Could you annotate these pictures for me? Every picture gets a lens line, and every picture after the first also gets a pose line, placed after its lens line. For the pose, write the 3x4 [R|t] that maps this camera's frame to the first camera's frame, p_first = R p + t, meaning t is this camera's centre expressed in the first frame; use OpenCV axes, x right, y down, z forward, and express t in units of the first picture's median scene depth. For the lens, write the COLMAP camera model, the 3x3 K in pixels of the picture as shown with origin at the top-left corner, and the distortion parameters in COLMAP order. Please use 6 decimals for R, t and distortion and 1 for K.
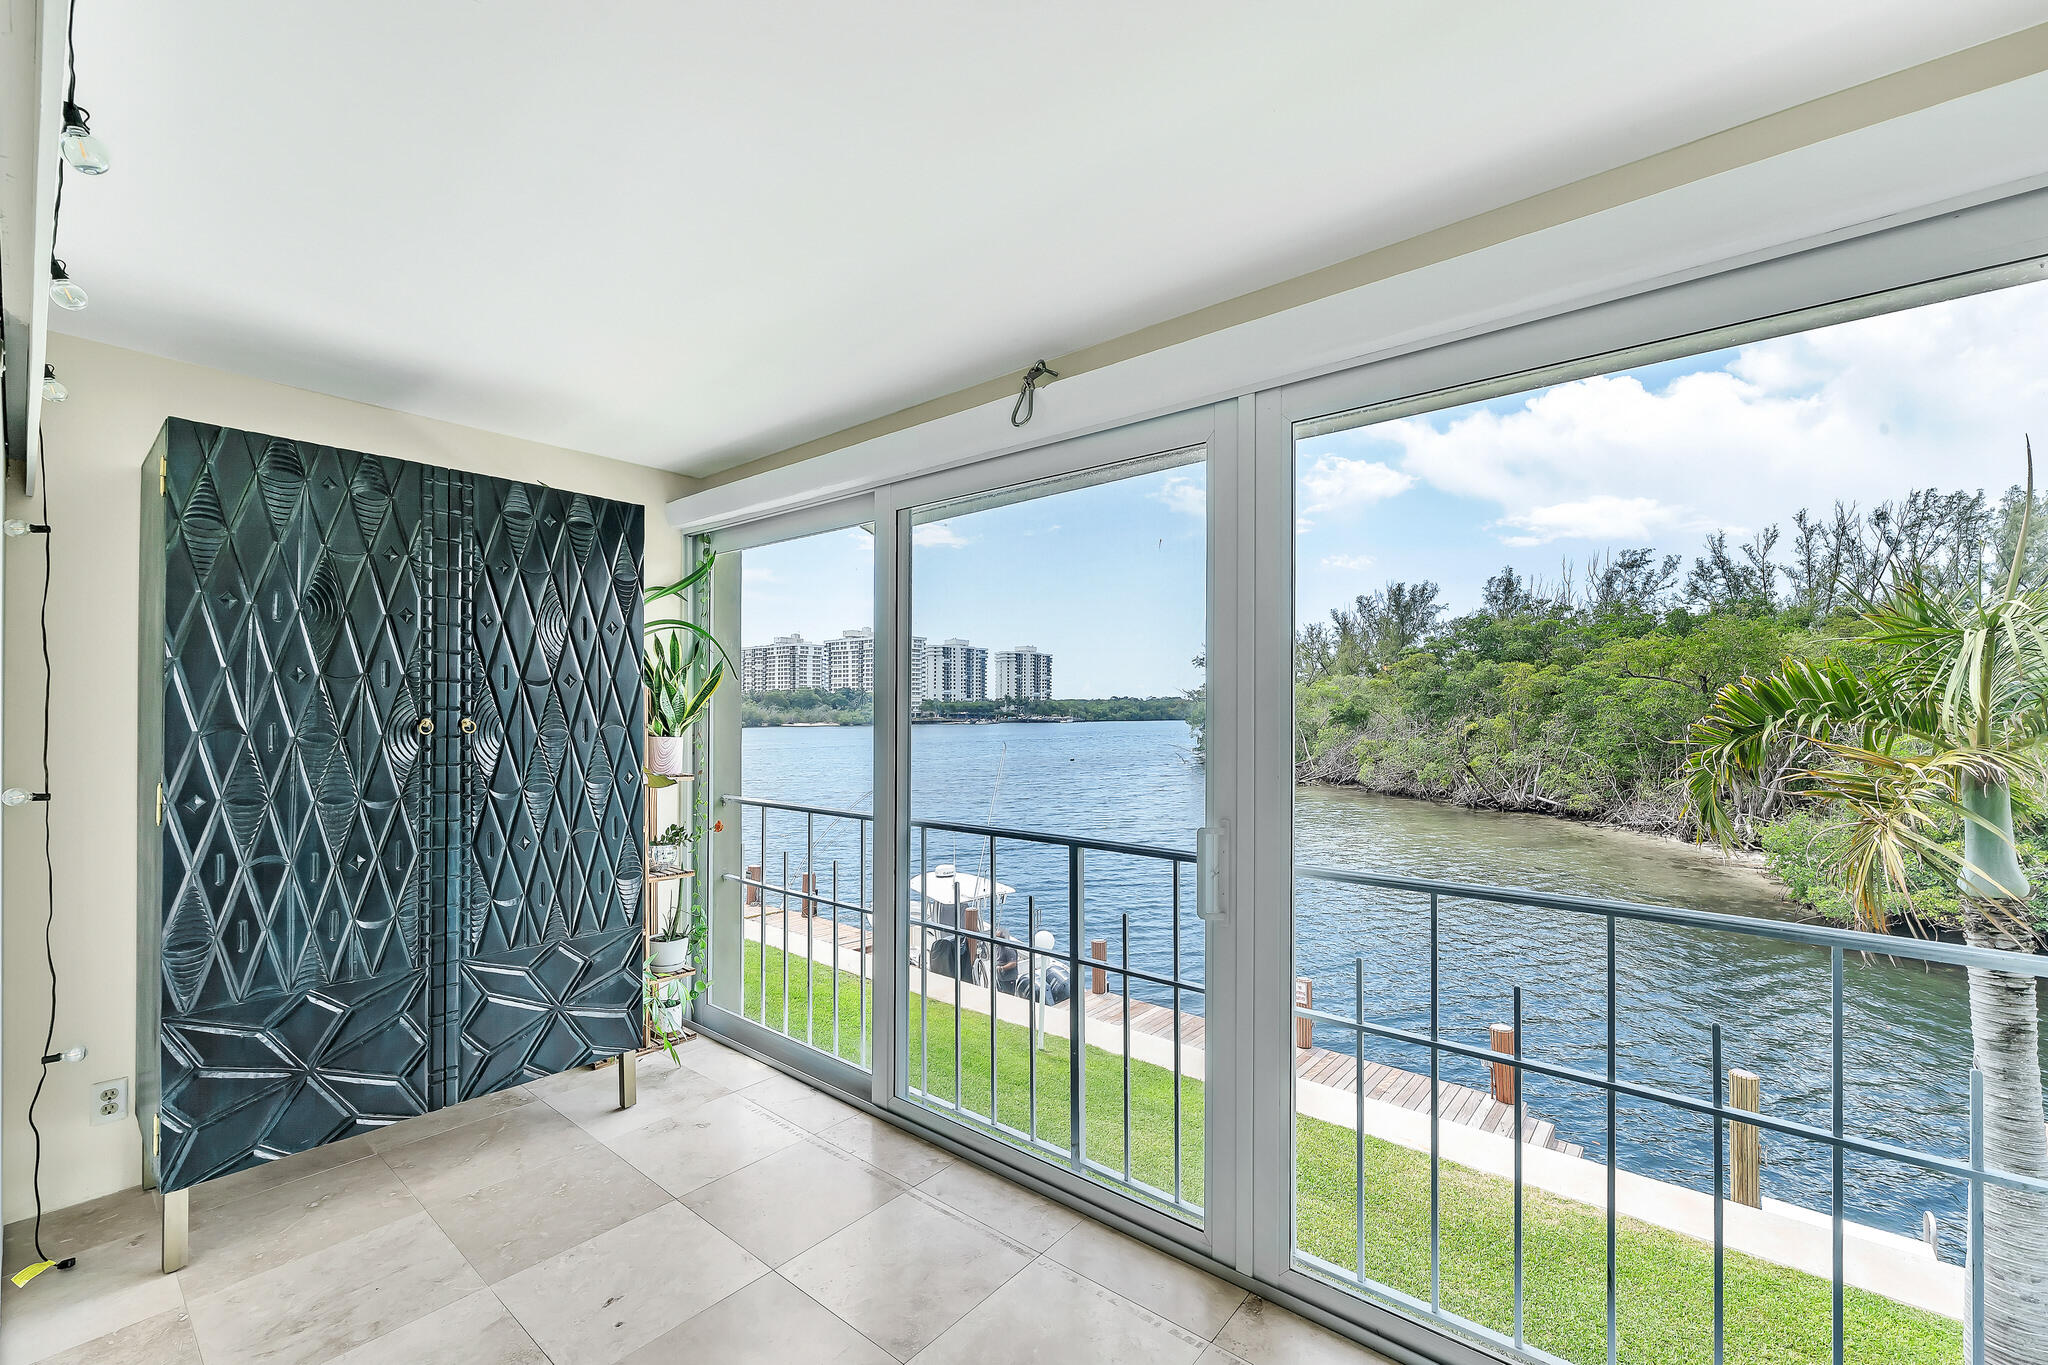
lens RADIAL K [[839.1, 0, 1023.8], [0, 839.1, 705.2], [0, 0, 1]] dist [0.000059, 0.000021]
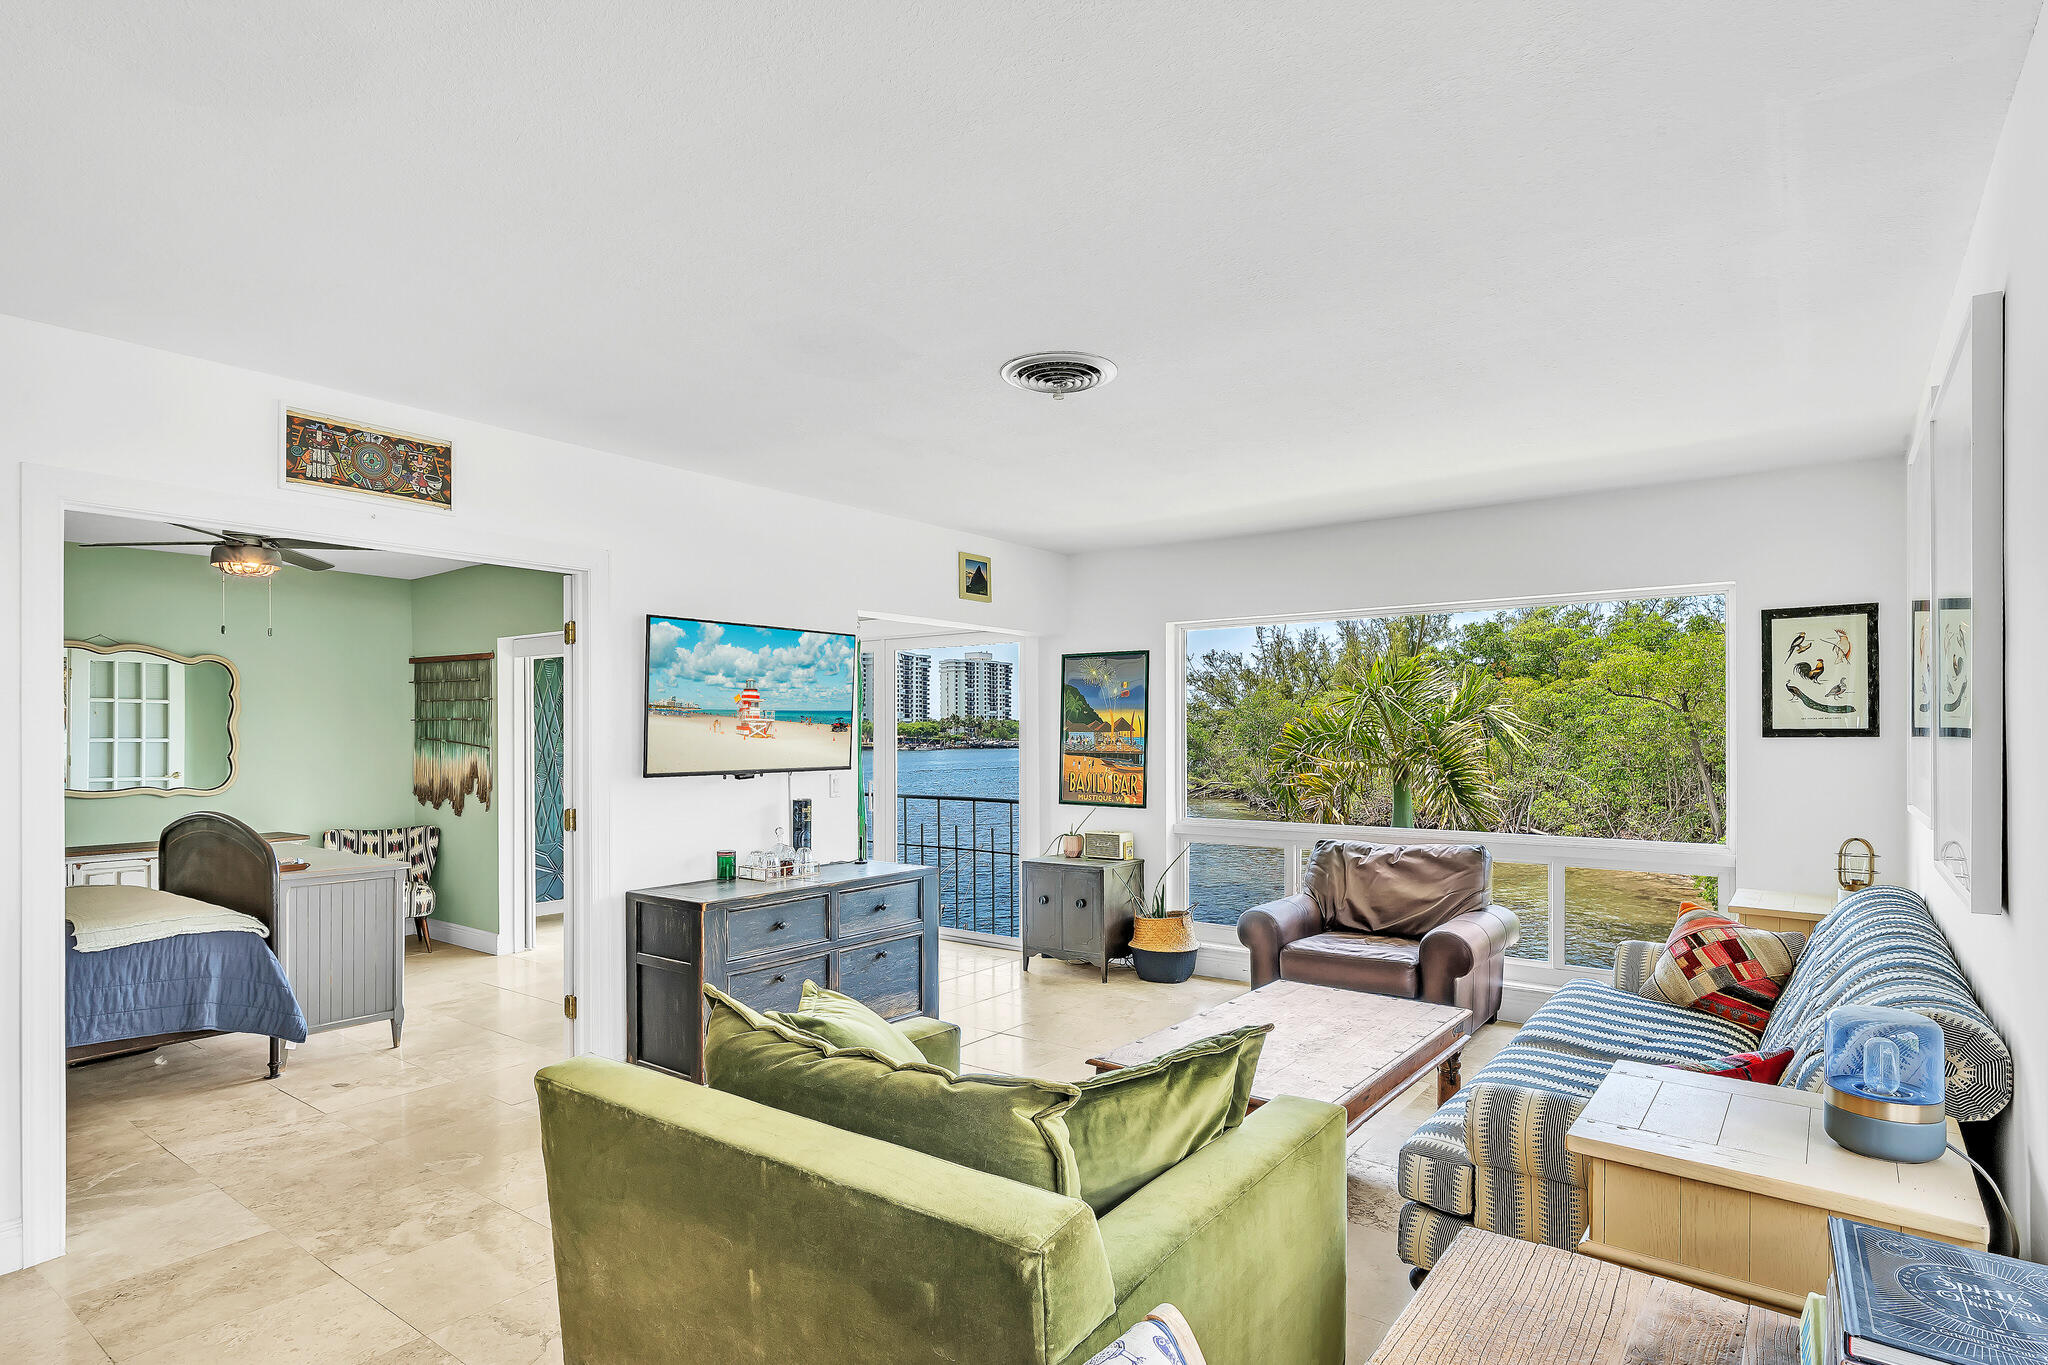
lens RADIAL K [[1063.6, 0, 1027.5], [0, 1063.6, 737.7], [0, 0, 1]] dist [-0.000908, -0.000061]
pose [[0.998956, -0.004612, 0.045445, 0.017256], [0.004136, 0.999936, 0.010563, -0.001422], [-0.045491, -0.010364, 0.998911, -0.081467]]
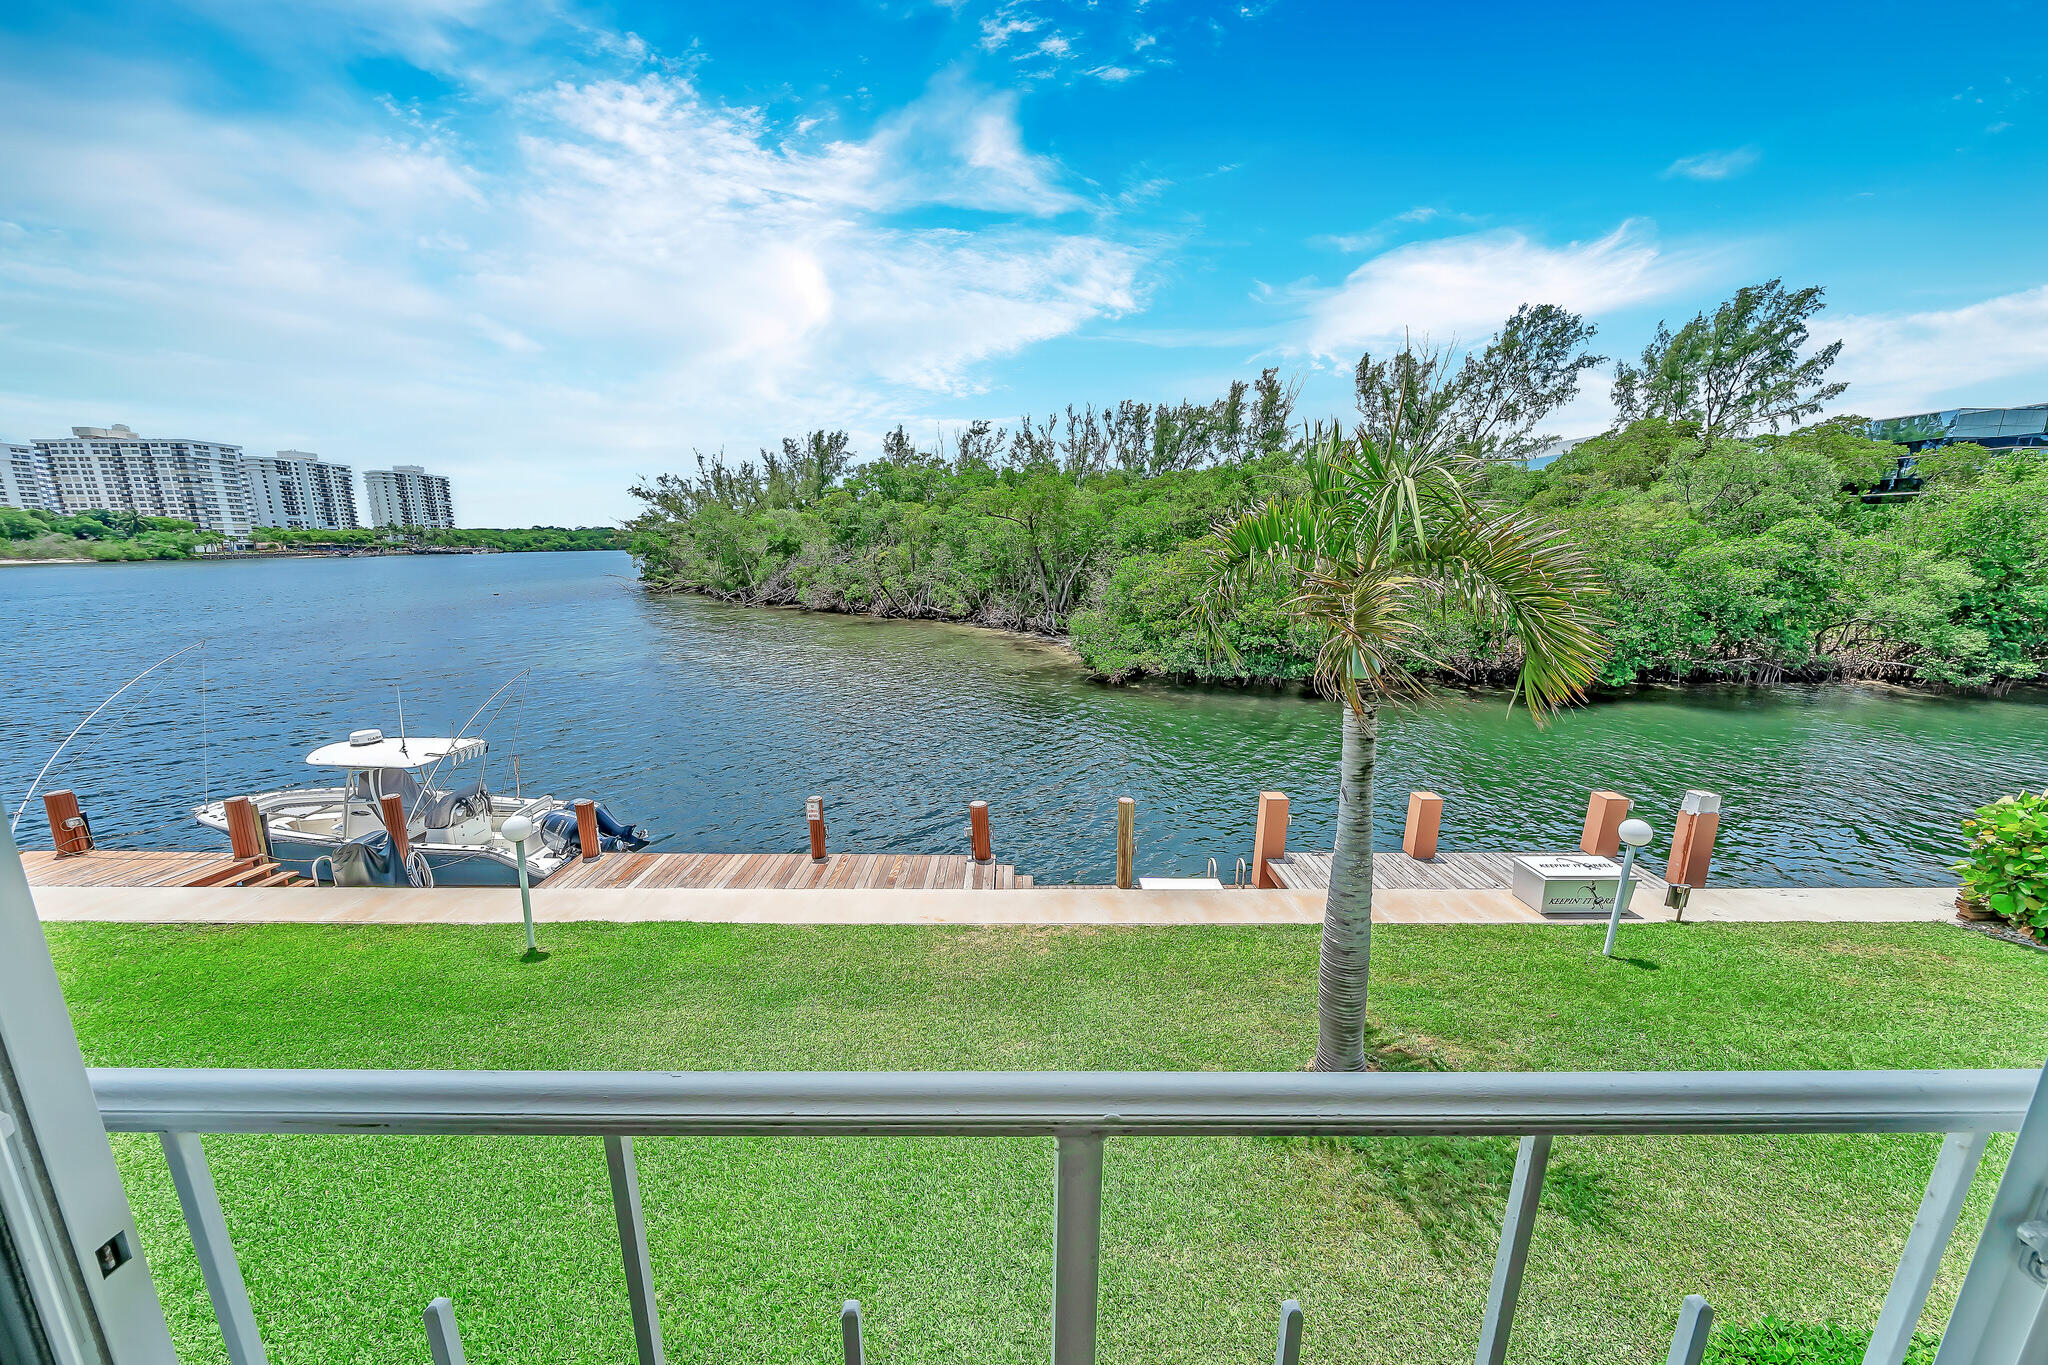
lens RADIAL K [[707.3, 0, 1018.4], [0, 707.3, 689.7], [0, 0, 1]] dist [-0.005727, -0.000117]
pose [[0.767617, -0.131345, 0.627305, -0.002562], [-0.005028, 0.977511, 0.210824, -0.000071], [-0.640889, -0.164986, 0.749694, 0.031253]]
